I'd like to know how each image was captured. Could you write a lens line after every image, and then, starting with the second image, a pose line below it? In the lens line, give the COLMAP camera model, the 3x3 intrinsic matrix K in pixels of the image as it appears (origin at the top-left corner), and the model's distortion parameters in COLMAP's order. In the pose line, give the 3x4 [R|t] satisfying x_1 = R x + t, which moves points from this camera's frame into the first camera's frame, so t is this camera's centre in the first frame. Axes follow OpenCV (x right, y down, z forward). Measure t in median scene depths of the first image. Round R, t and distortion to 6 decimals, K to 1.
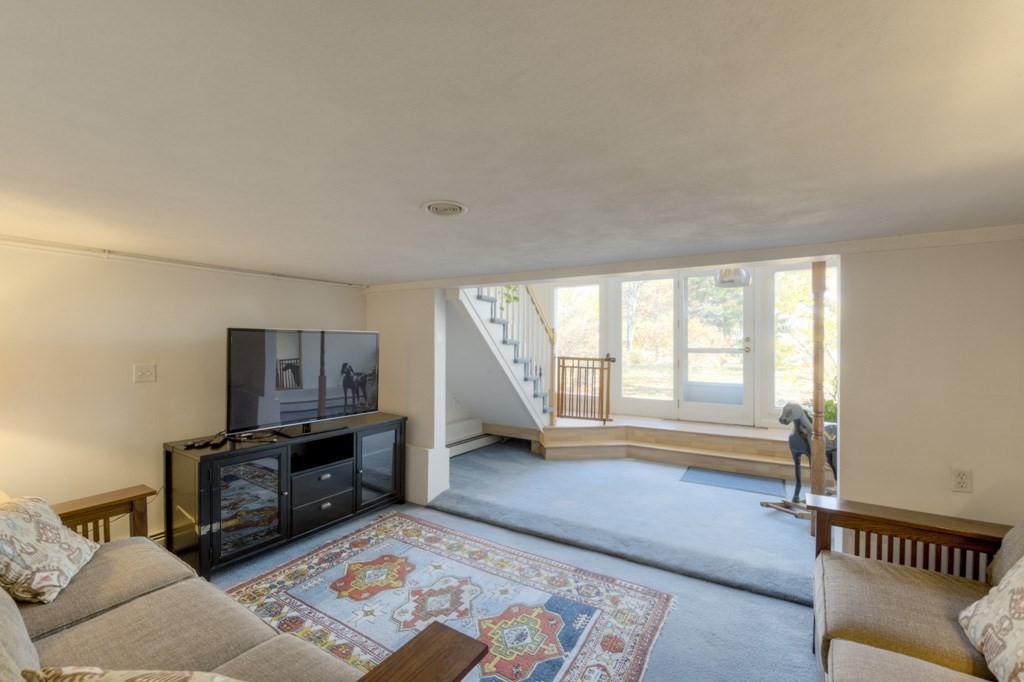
lens RADIAL K [[414.6, 0, 515.1], [0, 414.6, 344.0], [0, 0, 1]] dist [-0.012180, -0.000632]
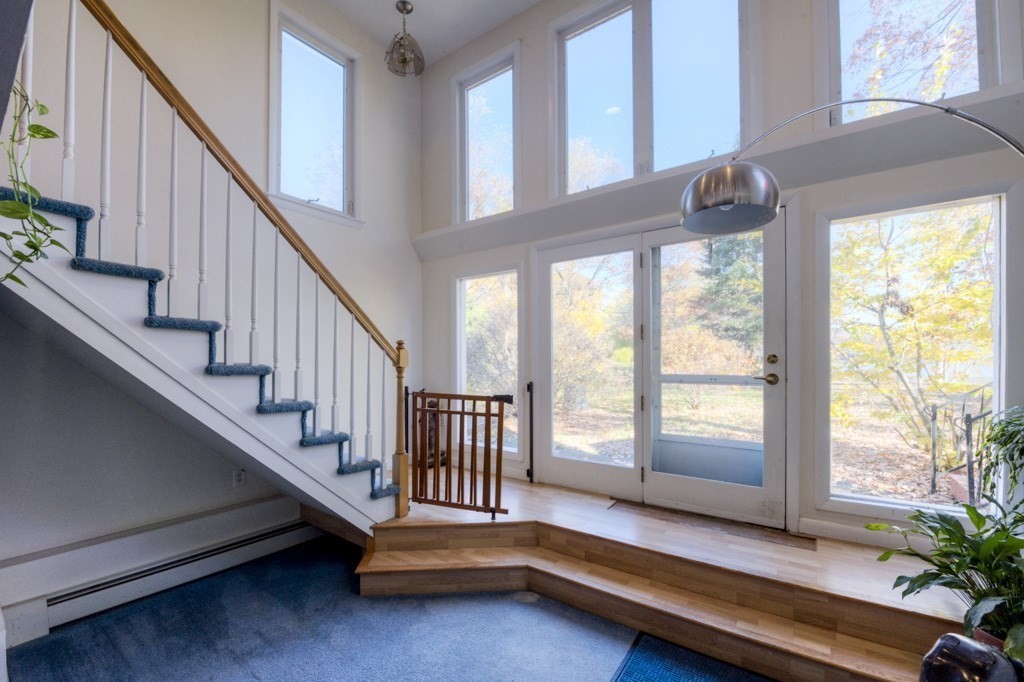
lens RADIAL K [[414.6, 0, 495.3], [0, 414.6, 365.8], [0, 0, 1]] dist [-0.012180, -0.000632]
pose [[0.996742, -0.005725, -0.080448, 0.262531], [0.006552, 0.999928, 0.010022, -0.010185], [0.080385, -0.010516, 0.996708, 0.465121]]
